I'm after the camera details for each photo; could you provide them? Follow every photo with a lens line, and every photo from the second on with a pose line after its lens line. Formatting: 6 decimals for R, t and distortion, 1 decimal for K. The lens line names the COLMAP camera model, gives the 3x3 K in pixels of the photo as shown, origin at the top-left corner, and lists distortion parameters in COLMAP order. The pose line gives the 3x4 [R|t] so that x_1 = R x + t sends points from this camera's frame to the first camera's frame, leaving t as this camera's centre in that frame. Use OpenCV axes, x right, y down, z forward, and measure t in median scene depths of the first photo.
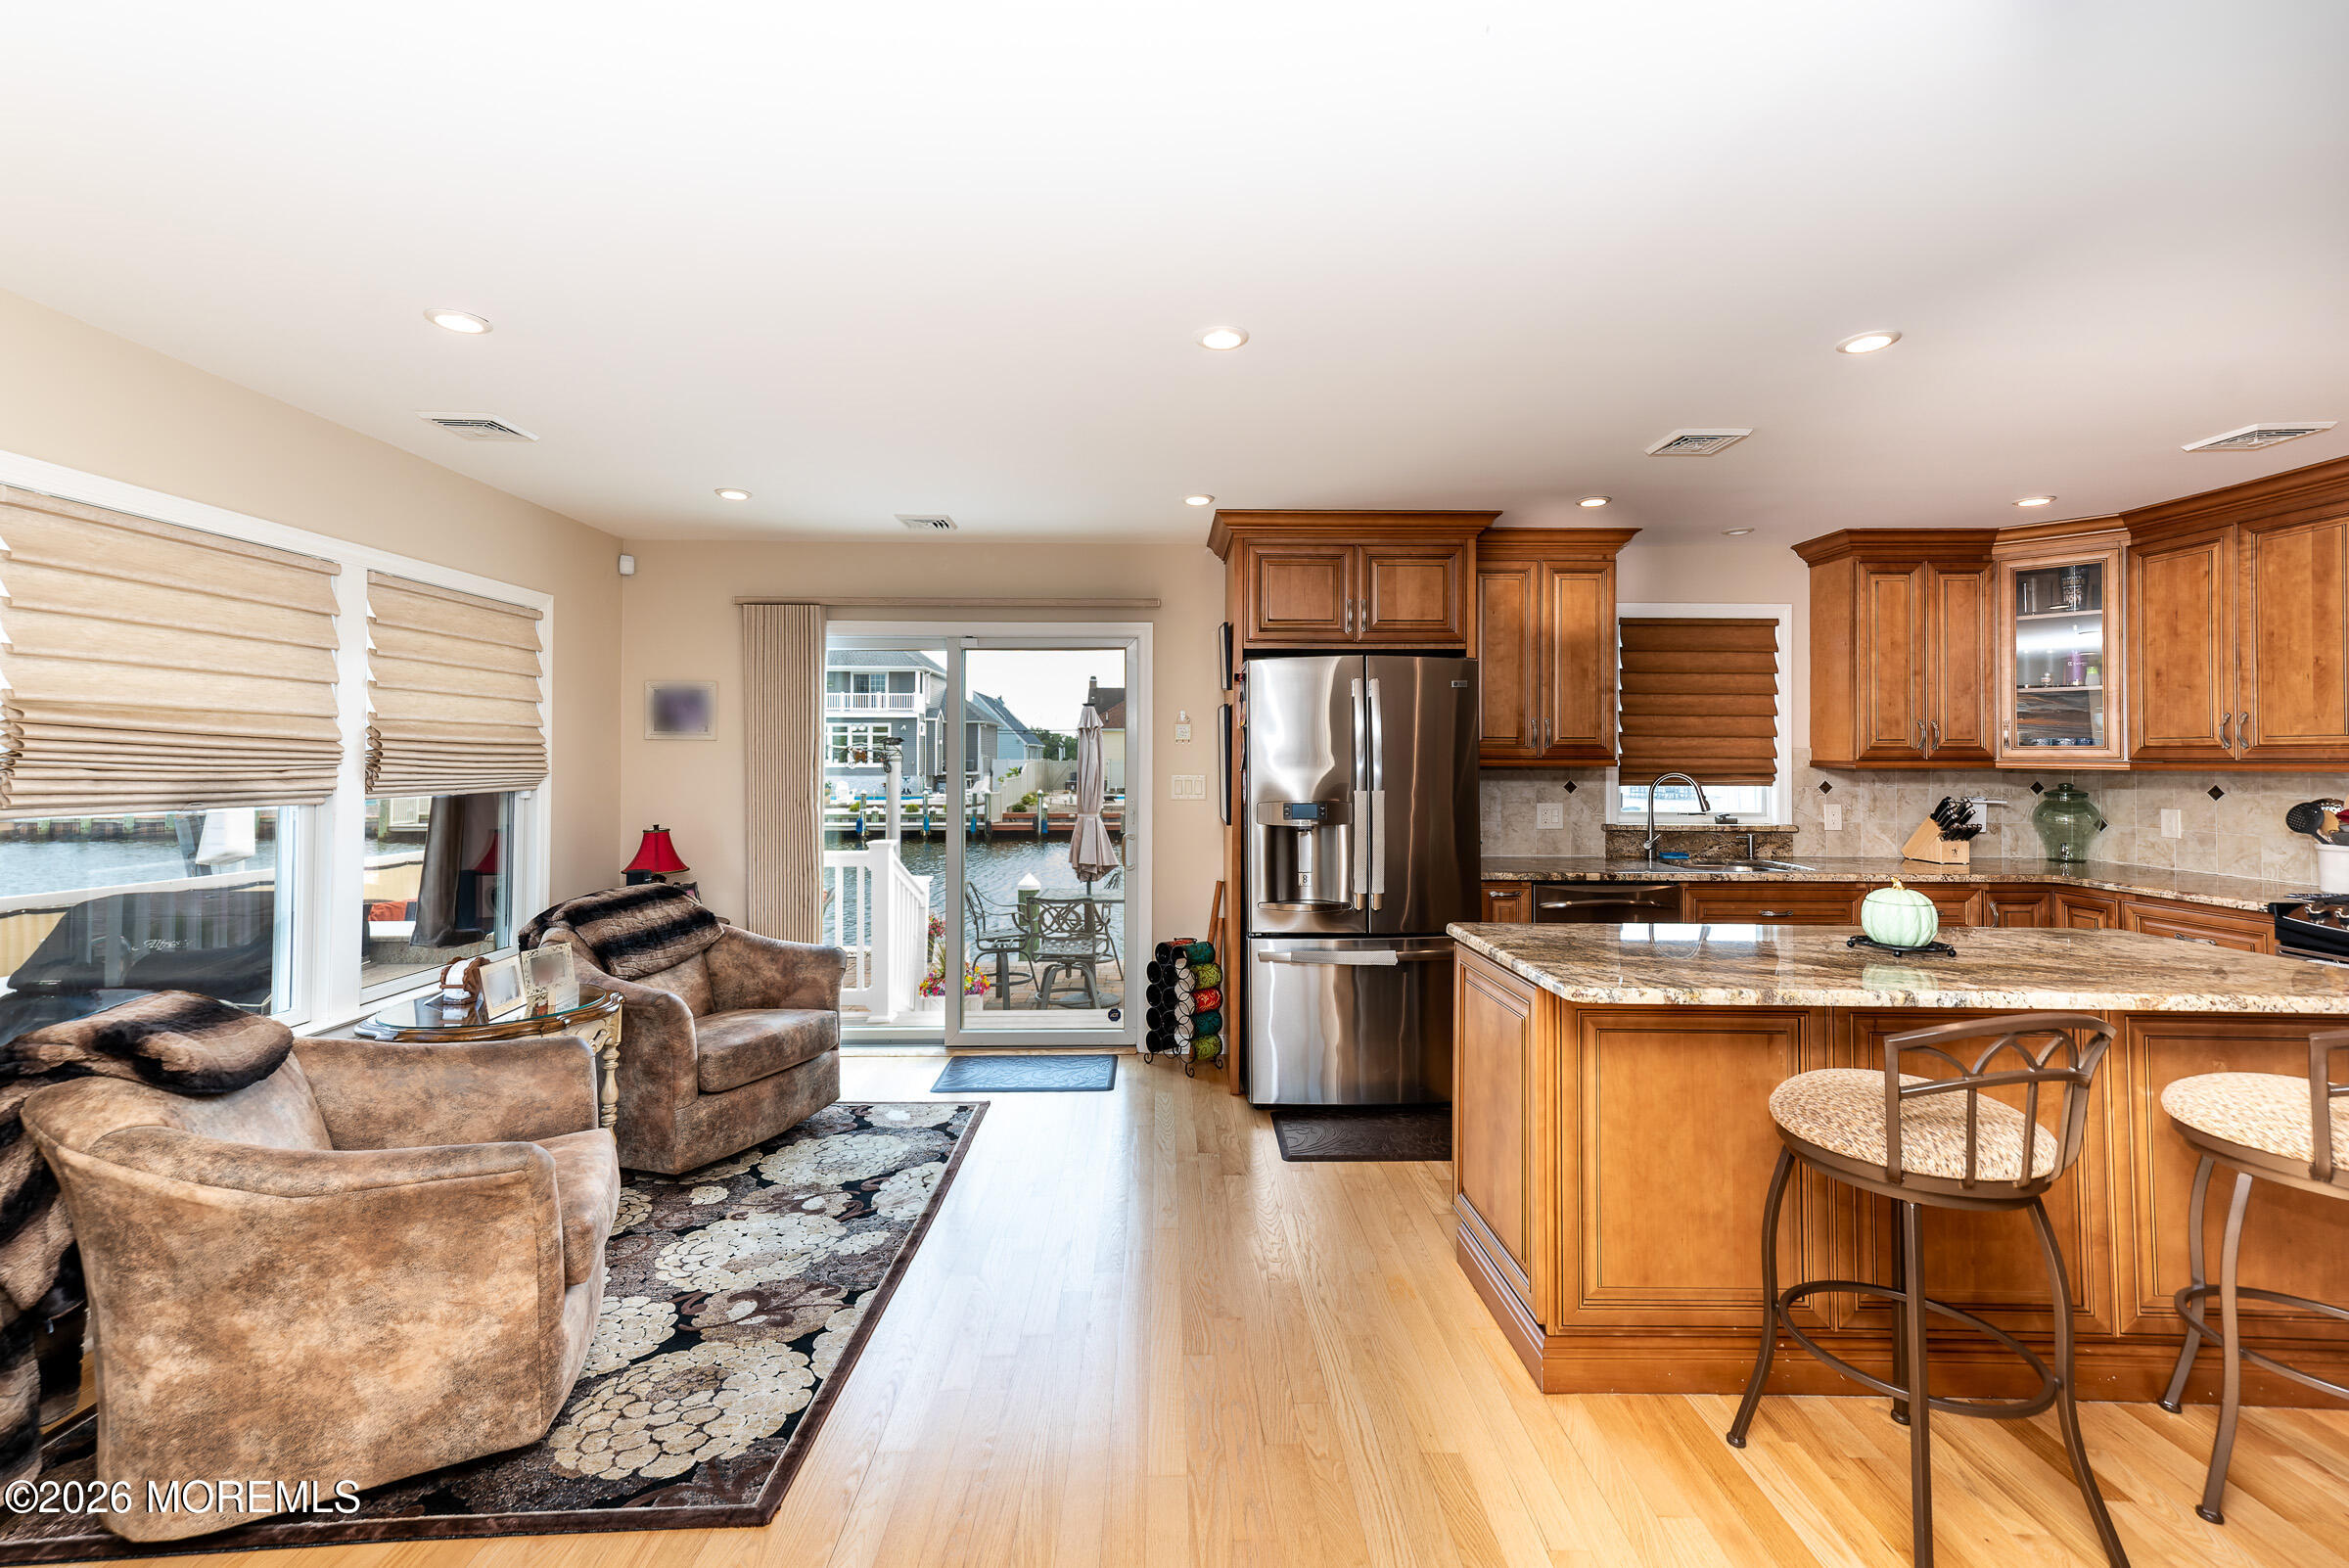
lens RADIAL K [[1017.9, 0, 1179.4], [0, 1017.9, 750.8], [0, 0, 1]] dist [0.001513, 0.020507]
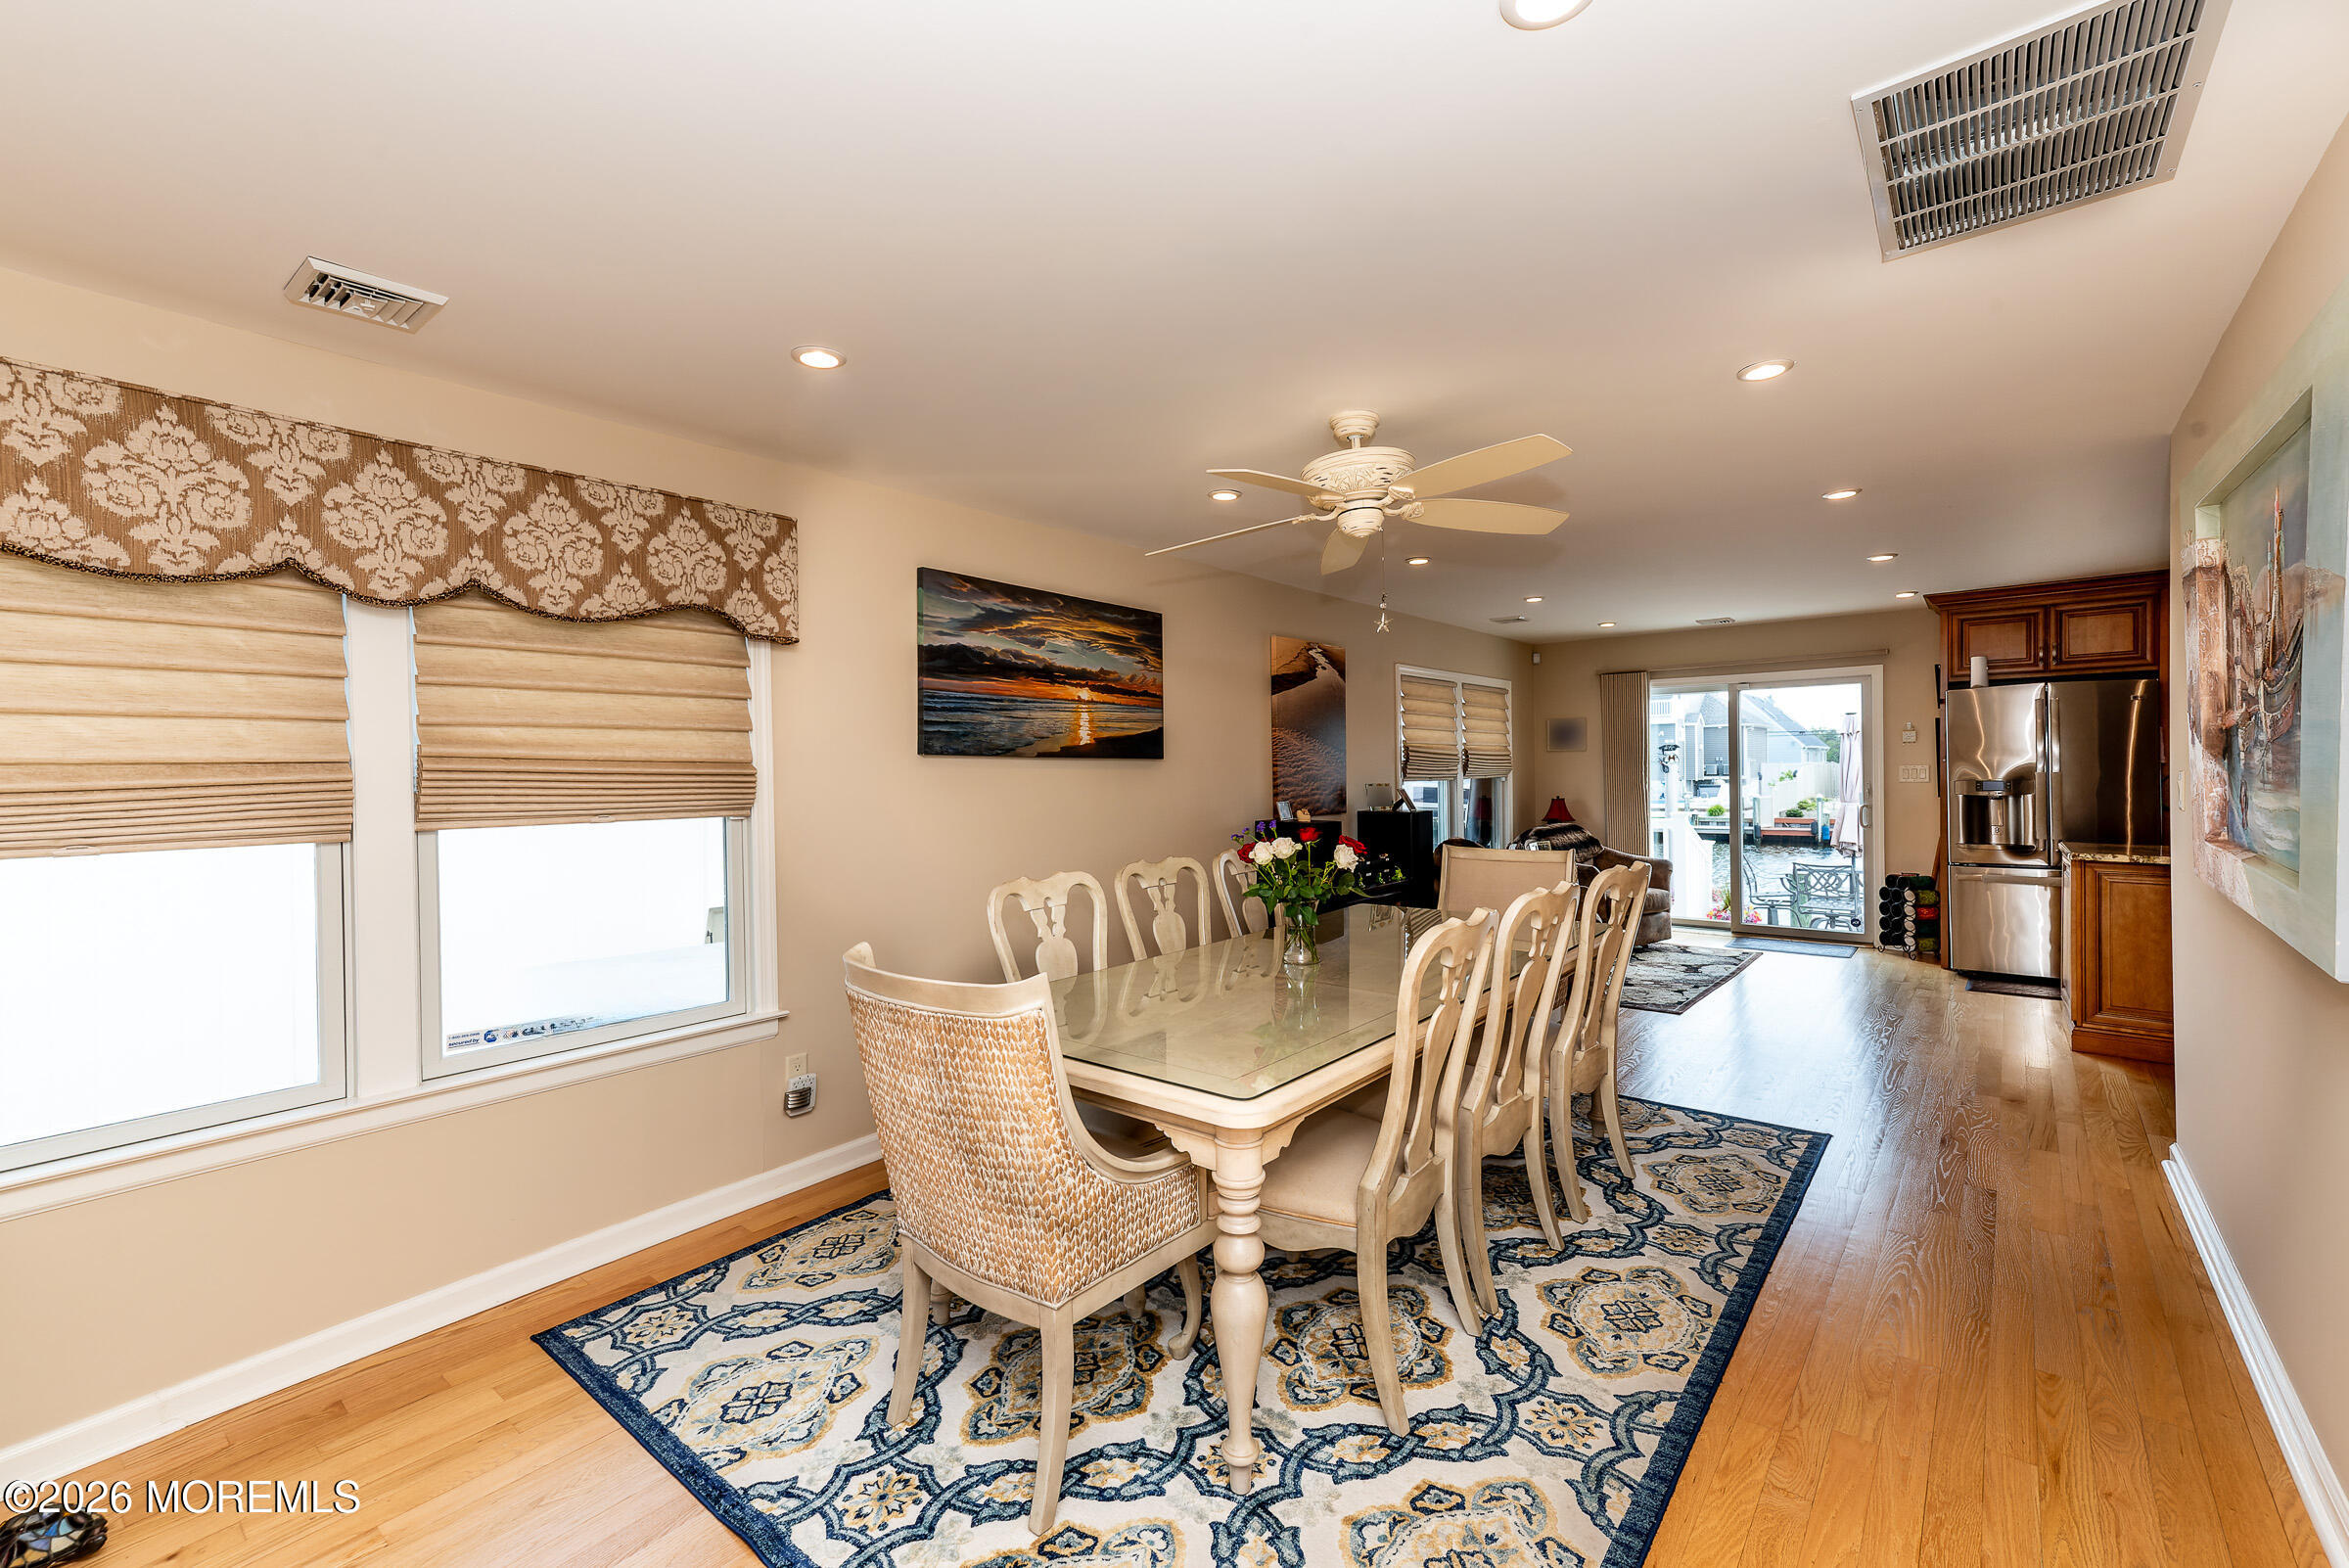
lens RADIAL K [[992.7, 0, 1181.7], [0, 992.7, 771.3], [0, 0, 1]] dist [0.018211, 0.008752]
pose [[0.760167, -0.011013, -0.649634, 0.182010], [0.019141, 0.999802, 0.005449, 0.004510], [0.649446, -0.016577, 0.760227, -0.988295]]
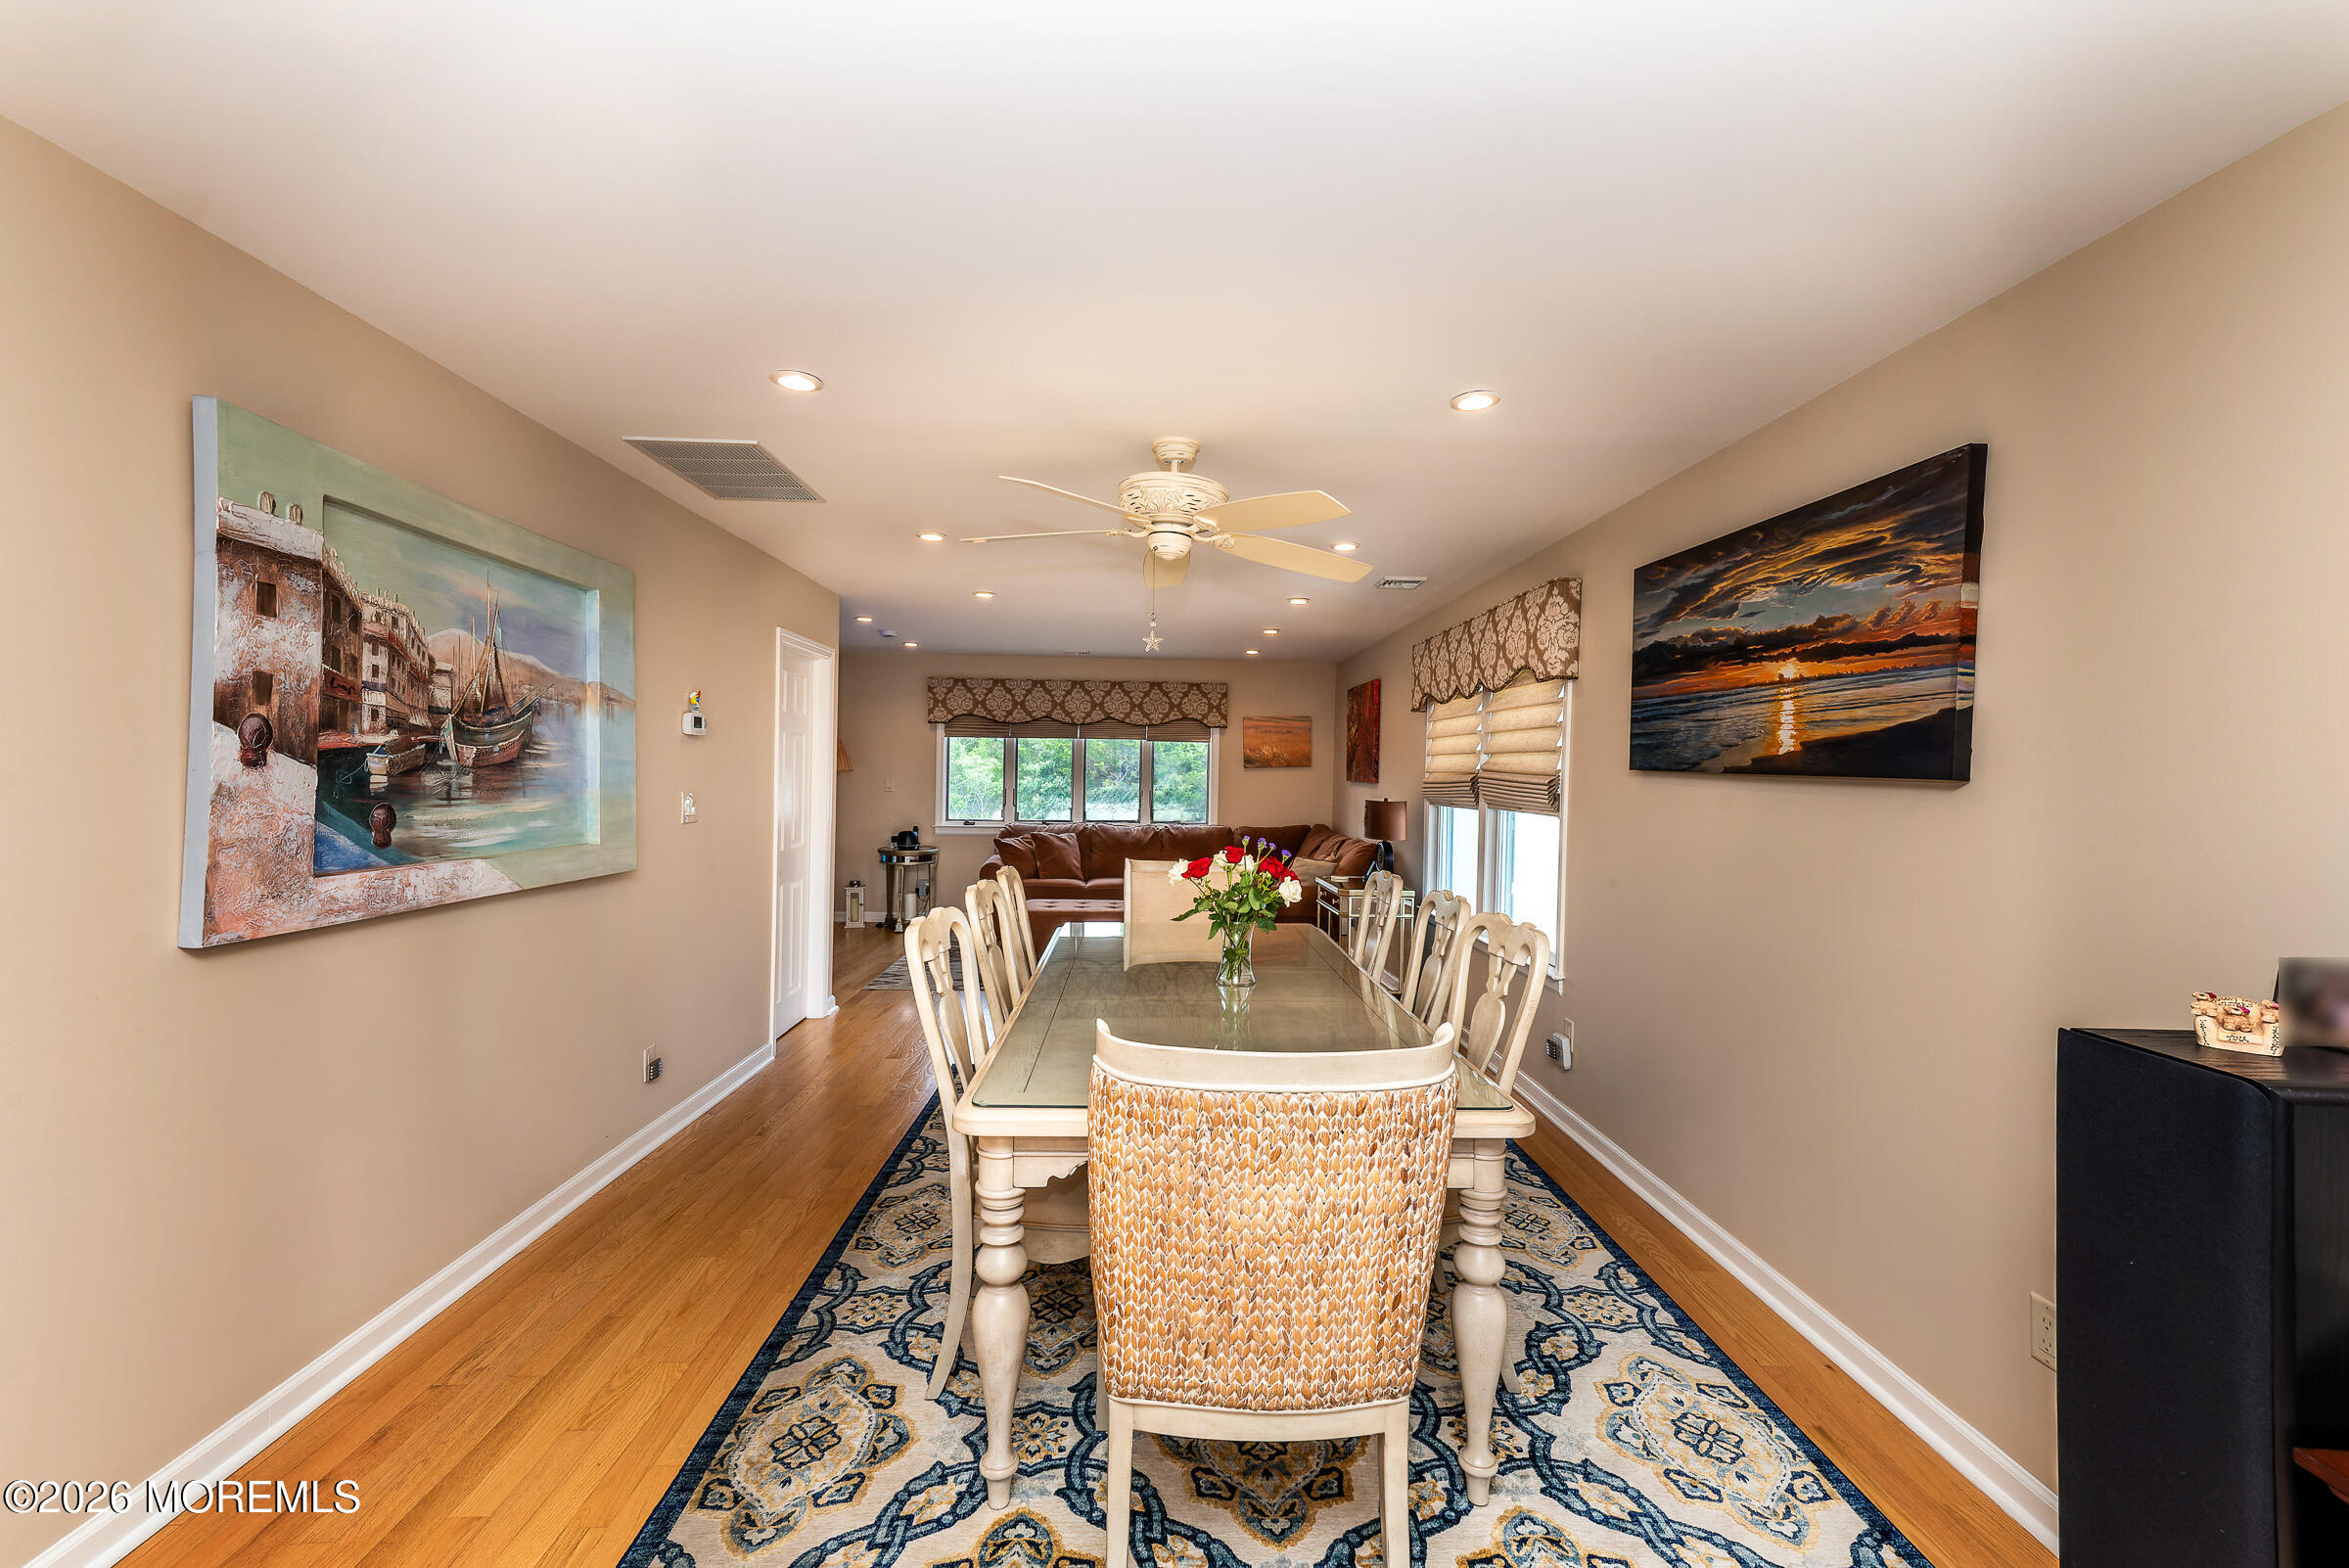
lens RADIAL K [[992.7, 0, 1181.7], [0, 992.7, 771.3], [0, 0, 1]] dist [0.018211, 0.008752]
pose [[-0.999749, -0.017614, -0.013858, -0.202800], [-0.017606, 0.999845, -0.000691, -0.001890], [0.013868, -0.000447, -0.999904, 0.442180]]
